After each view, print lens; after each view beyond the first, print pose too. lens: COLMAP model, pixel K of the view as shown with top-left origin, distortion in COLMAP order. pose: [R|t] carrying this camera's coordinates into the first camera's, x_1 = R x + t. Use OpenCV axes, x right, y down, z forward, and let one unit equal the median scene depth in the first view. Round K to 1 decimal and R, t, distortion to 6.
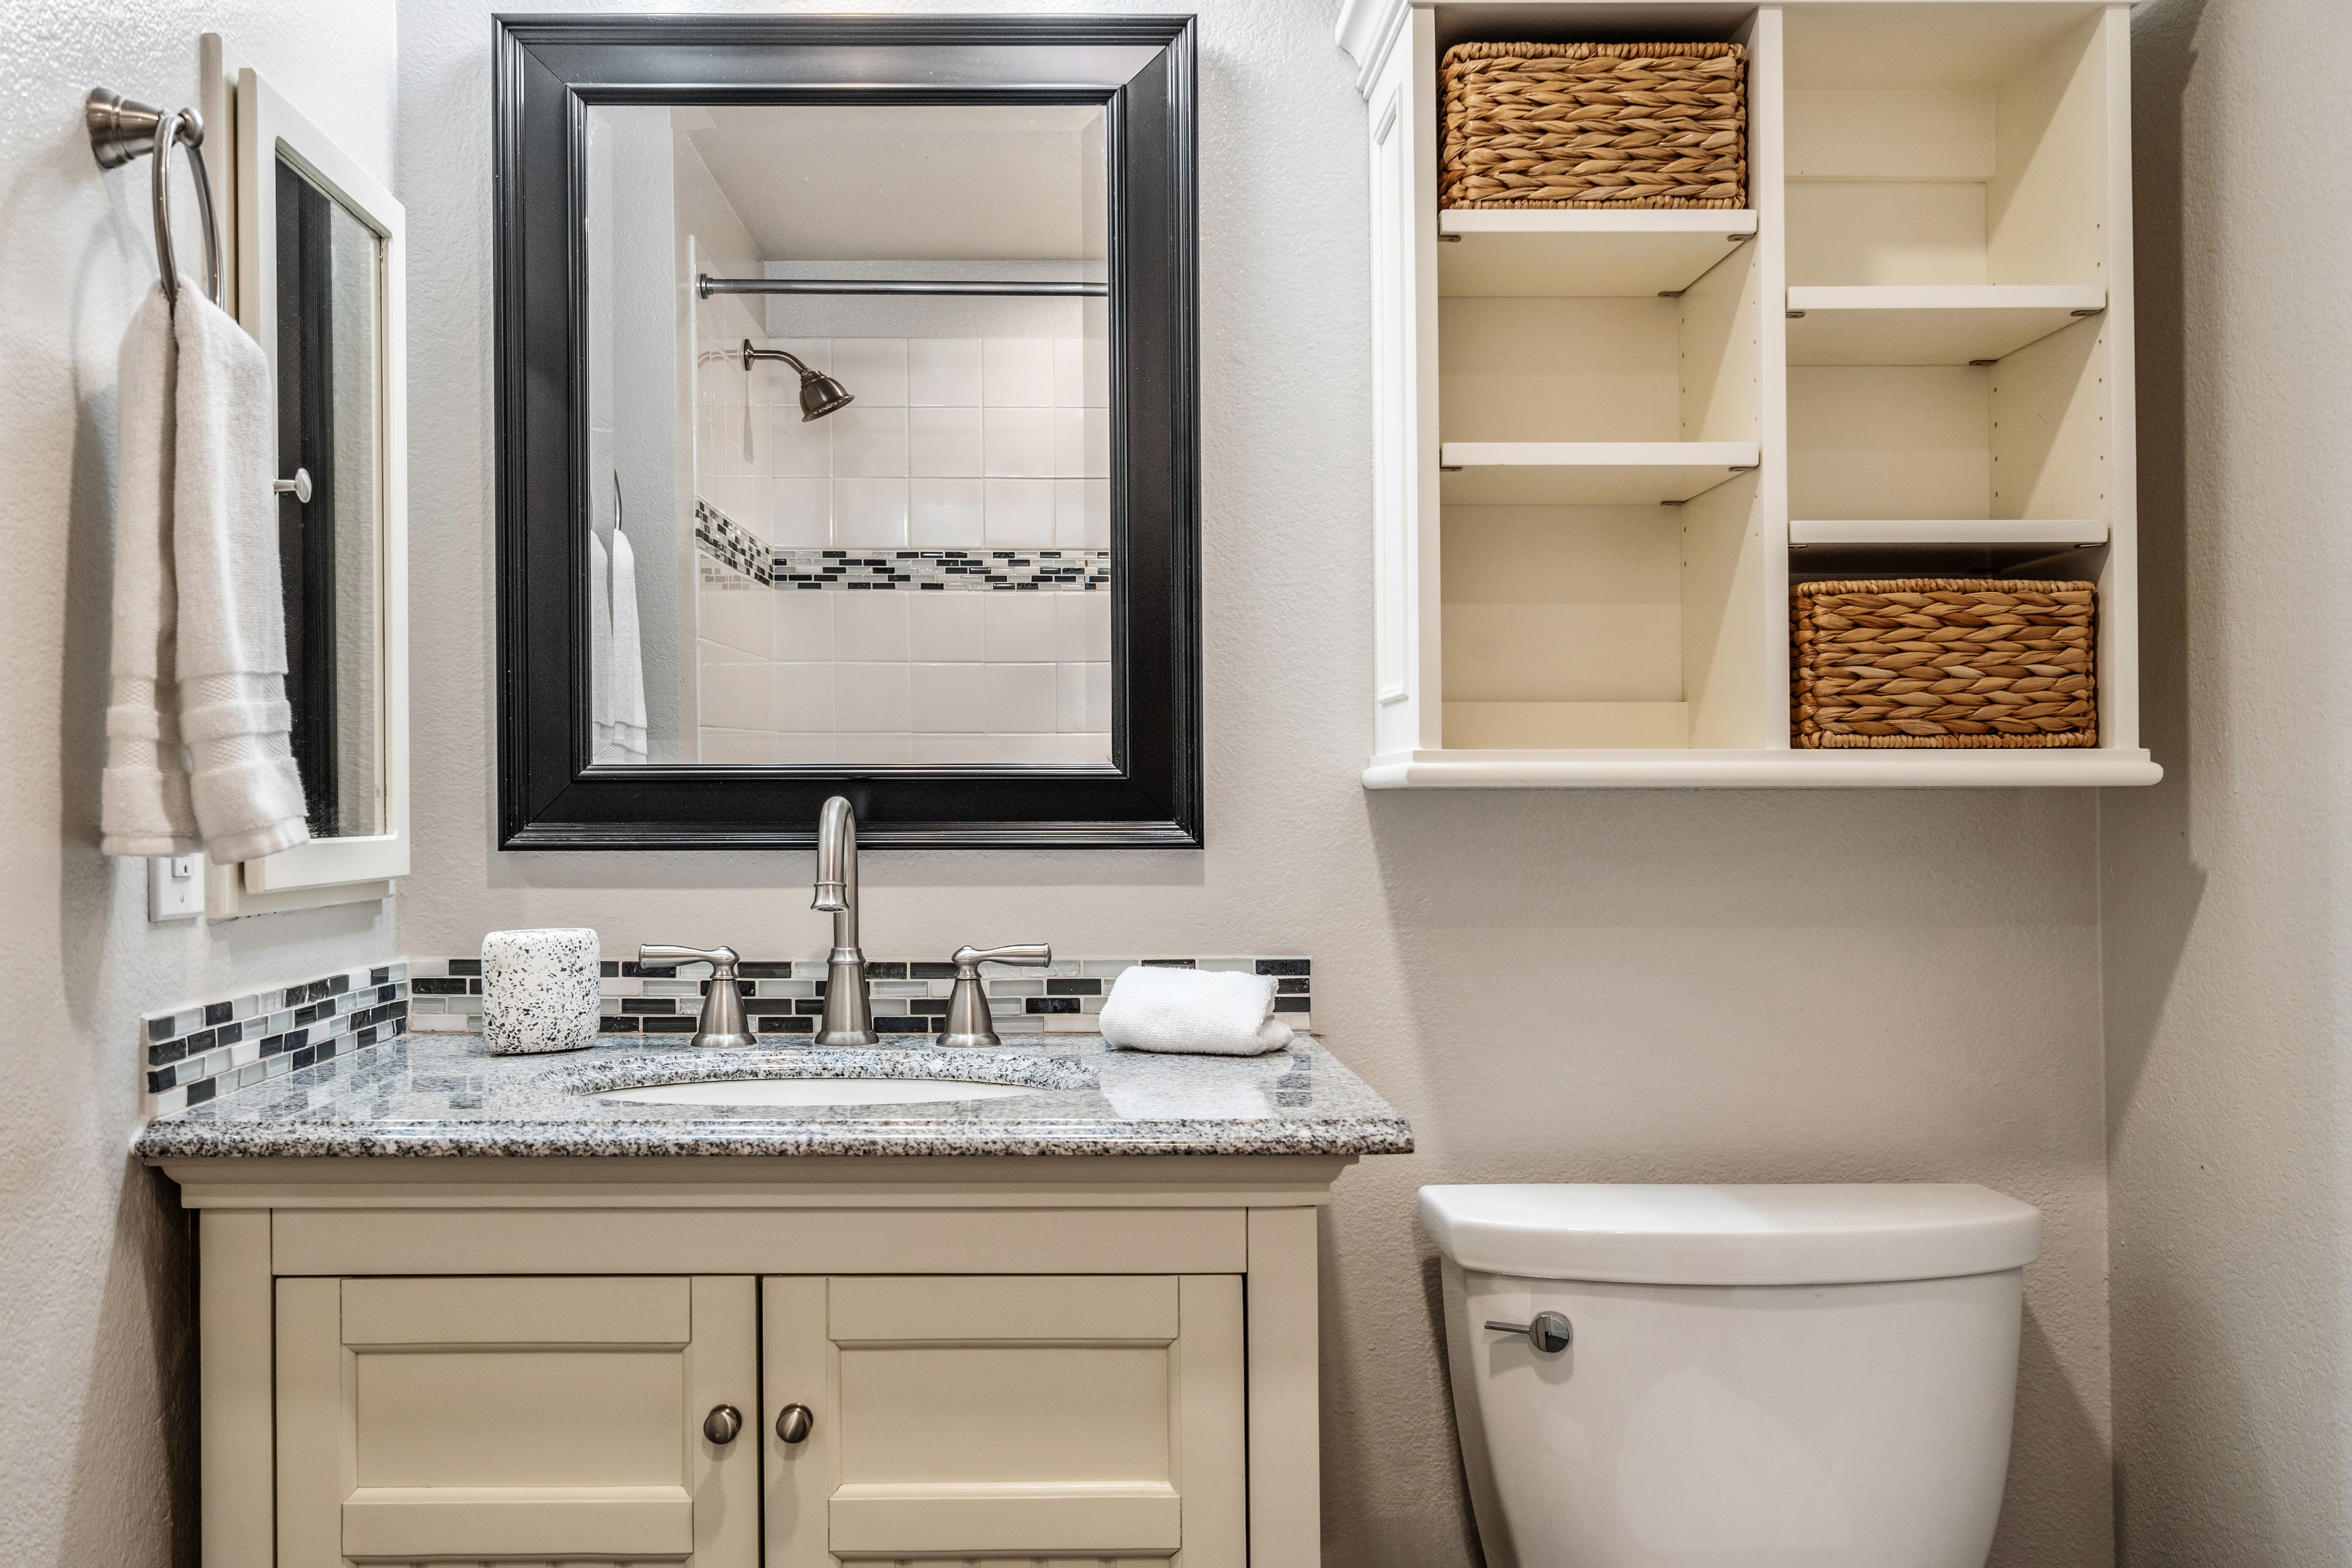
lens RADIAL K [[1931.4, 0, 1174.2], [0, 1931.4, 829.9], [0, 0, 1]] dist [-0.001865, -0.000496]
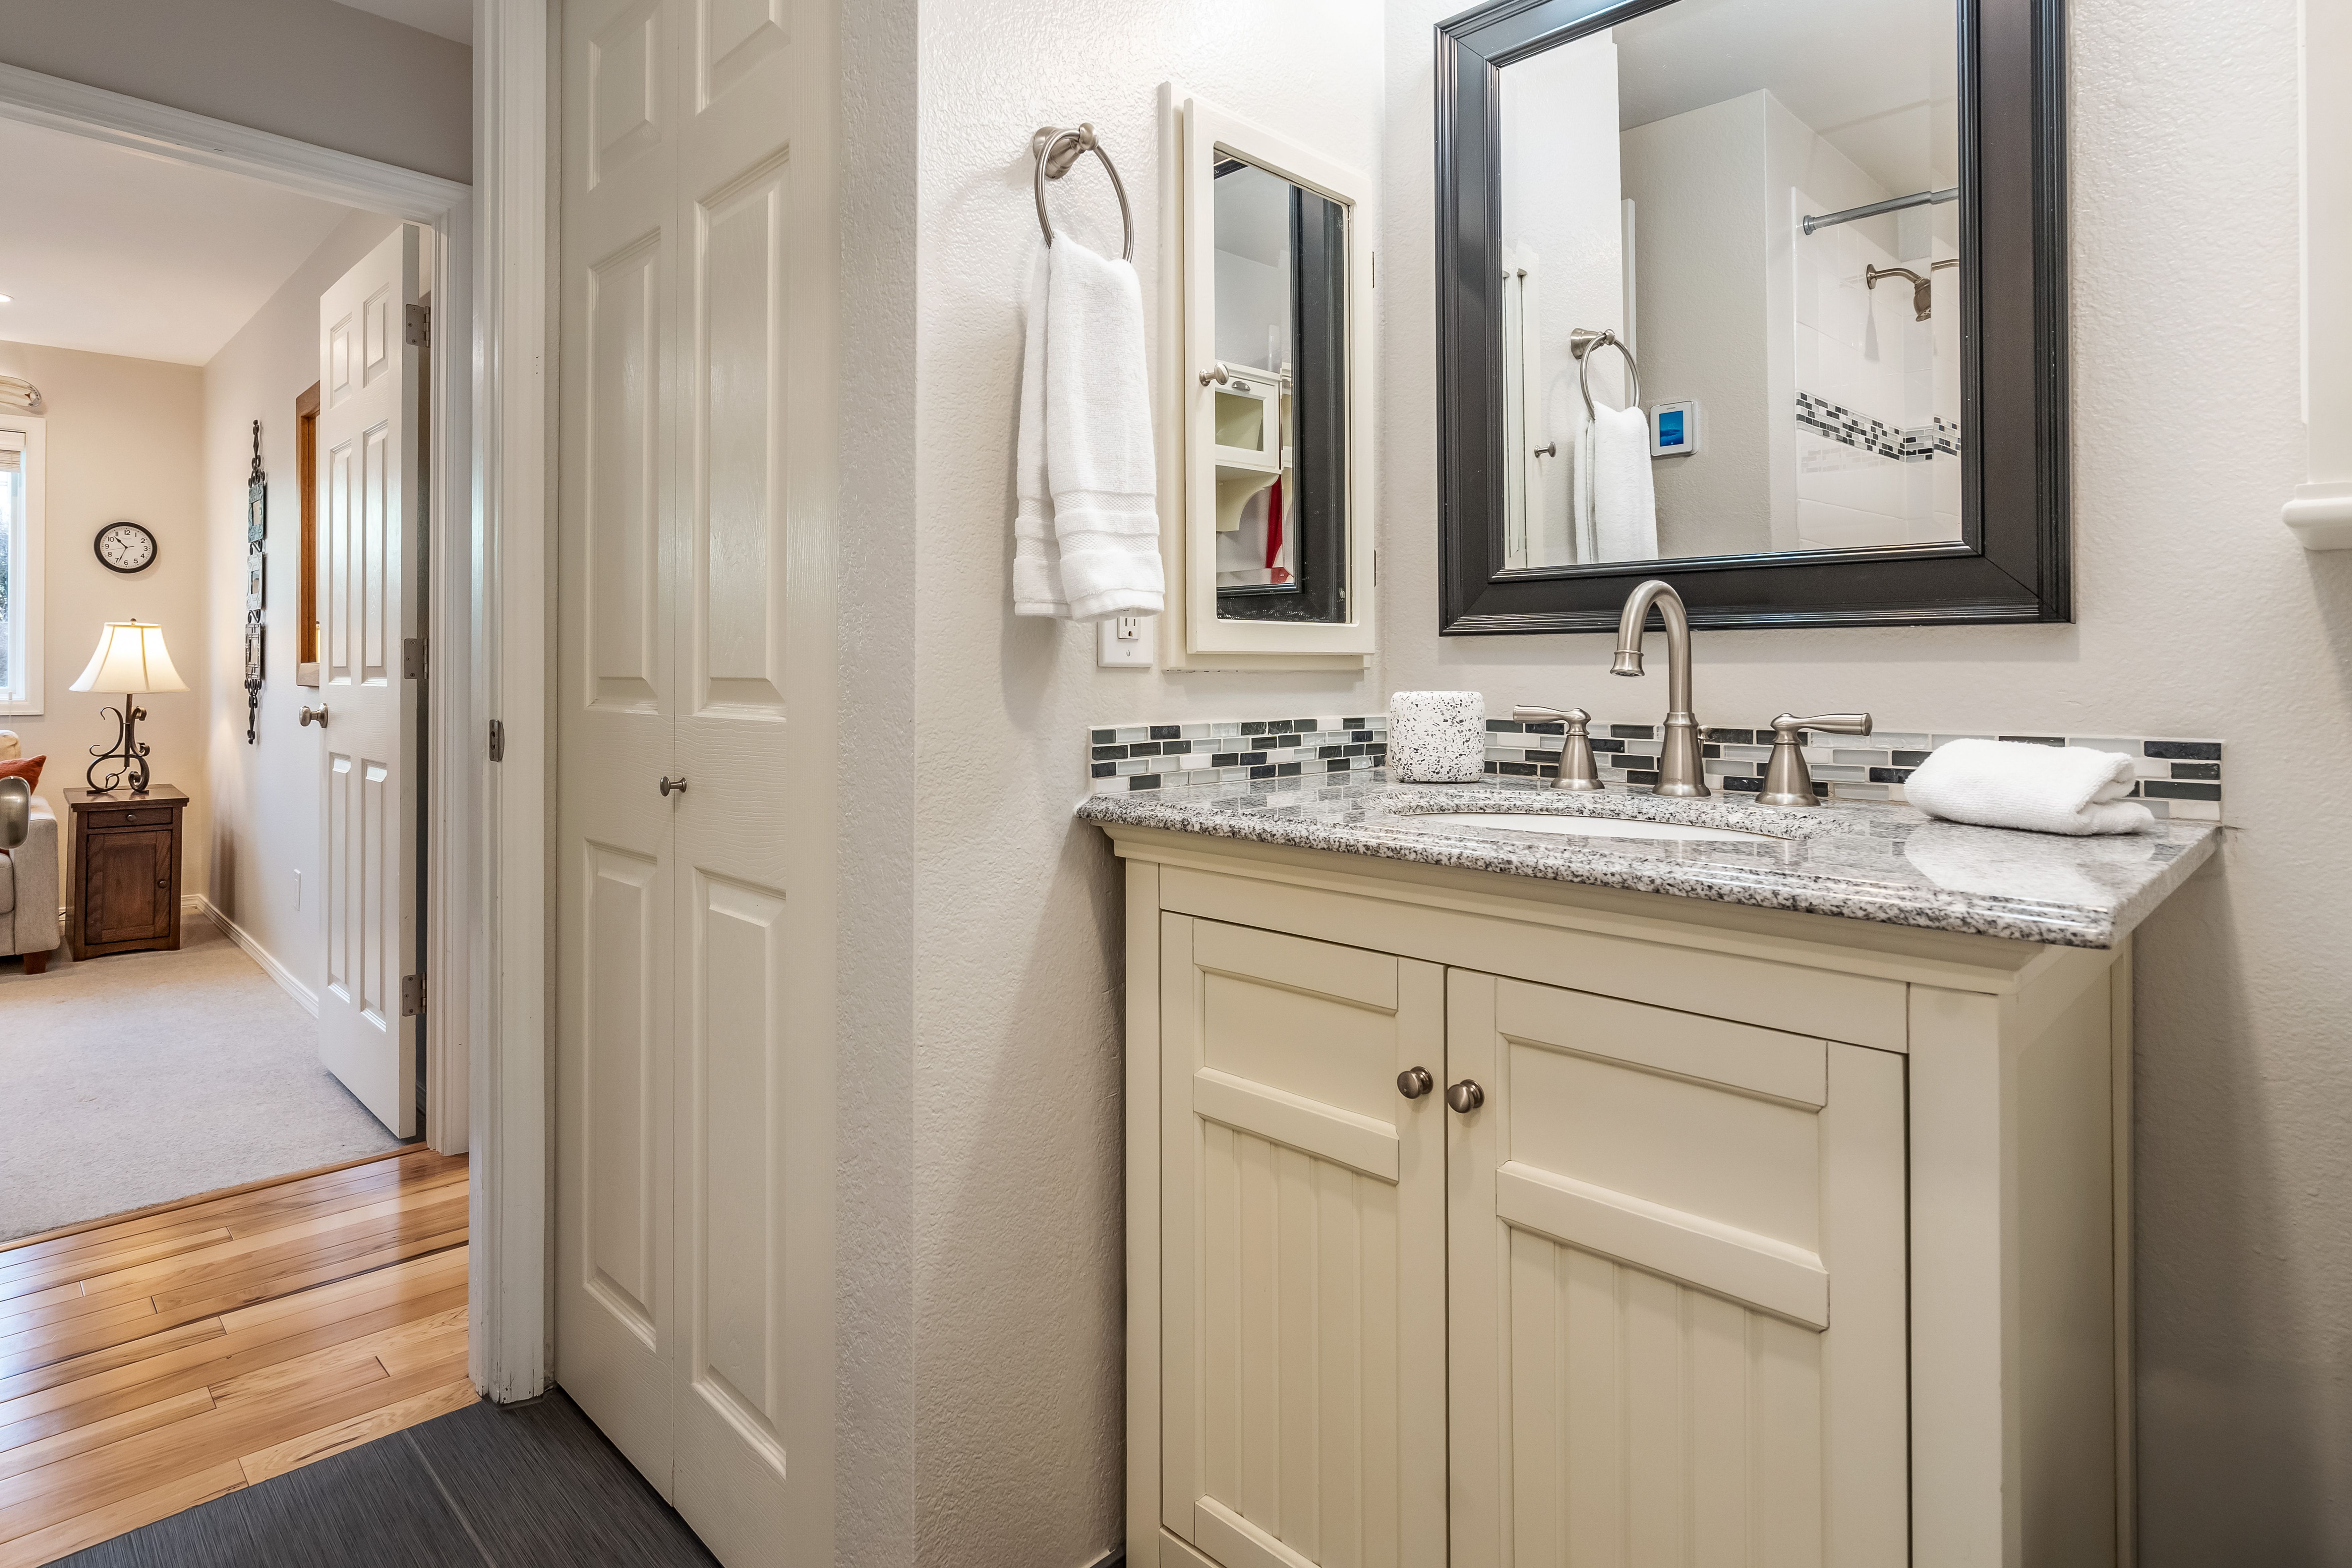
lens RADIAL K [[1280.8, 0, 1082.0], [0, 1280.8, 666.5], [0, 0, 1]] dist [-0.005294, 0.001352]
pose [[0.685999, 0.004563, -0.727588, 0.152023], [-0.002651, 0.999989, 0.003771, 0.033143], [0.727597, -0.000658, 0.686004, 0.221340]]
